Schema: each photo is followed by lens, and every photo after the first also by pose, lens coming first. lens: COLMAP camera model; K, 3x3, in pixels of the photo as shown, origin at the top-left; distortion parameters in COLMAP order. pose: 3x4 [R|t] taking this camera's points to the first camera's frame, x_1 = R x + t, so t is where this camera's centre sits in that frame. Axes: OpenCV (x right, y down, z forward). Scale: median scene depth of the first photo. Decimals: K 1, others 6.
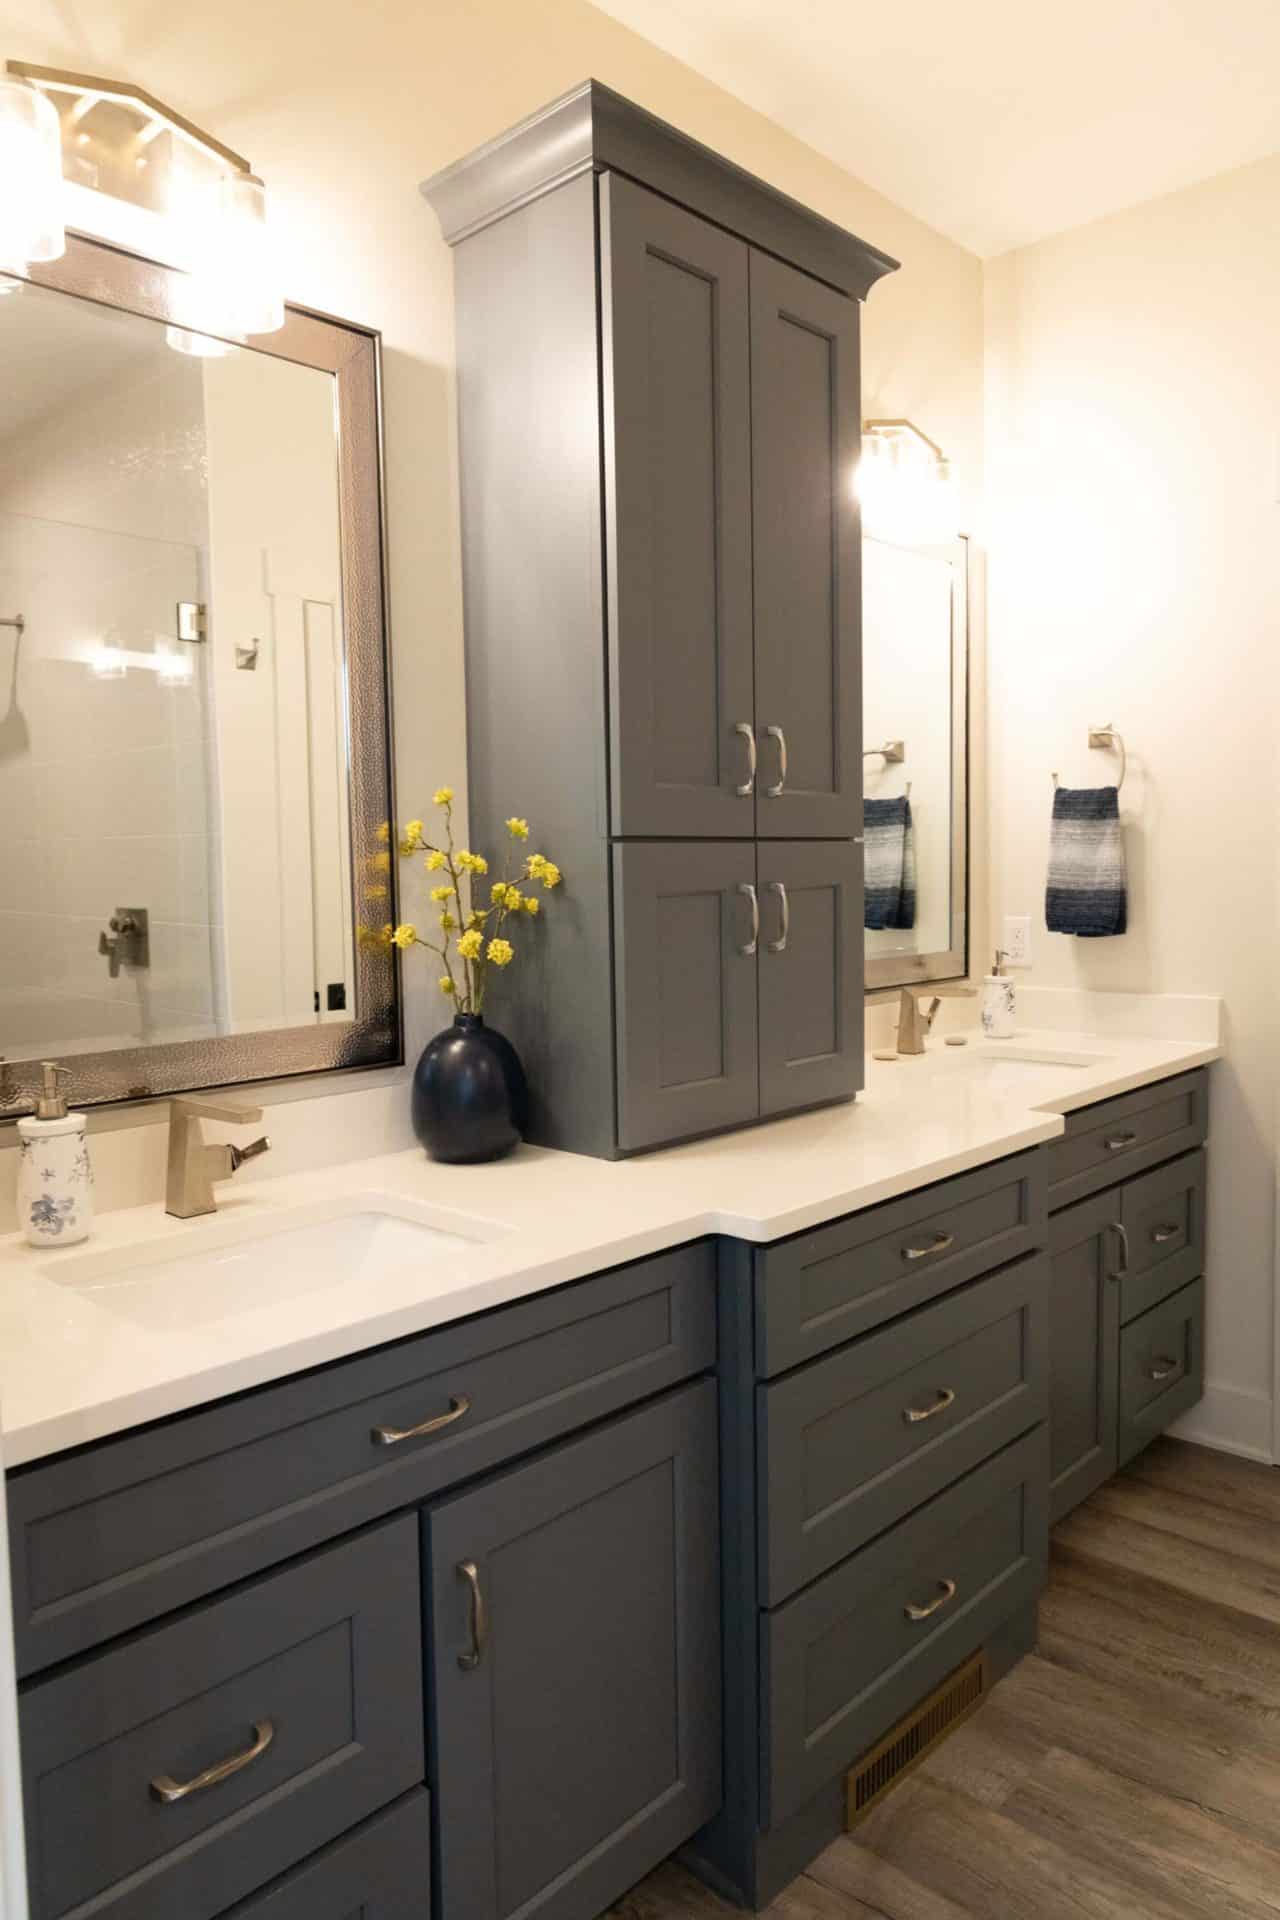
lens RADIAL K [[1282.7, 0, 640.0], [0, 1282.7, 960.0], [0, 0, 1]] dist [0.006873, 0.002574]
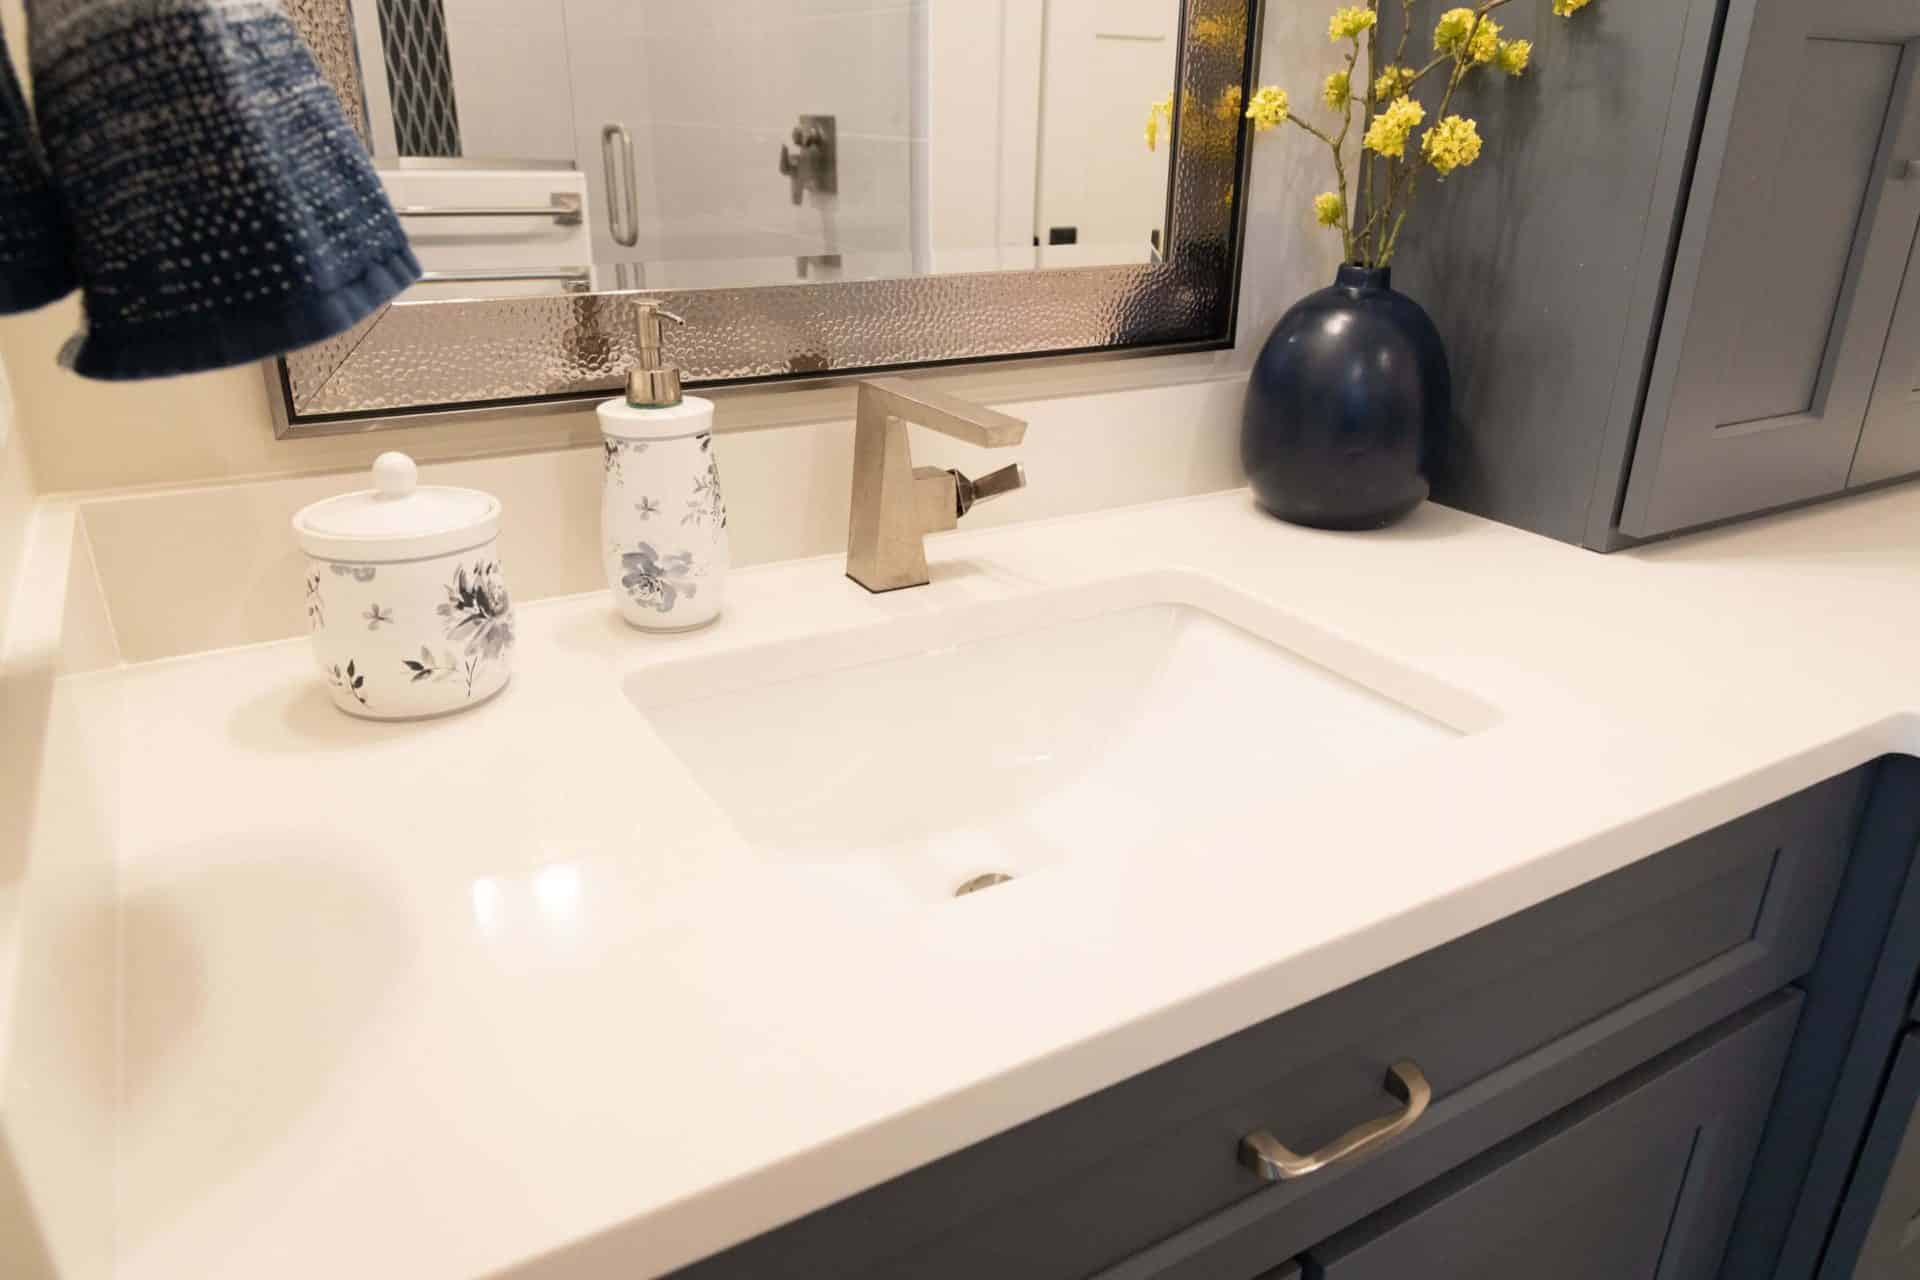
lens RADIAL K [[1282.7, 0, 969.5], [0, 1282.7, 645.4], [0, 0, 1]] dist [0.006873, 0.002574]
pose [[0.962481, 0.132830, -0.236614, -0.160563], [-0.053015, 0.947240, 0.316109, 0.035130], [0.266119, -0.291705, 0.918743, 0.435245]]
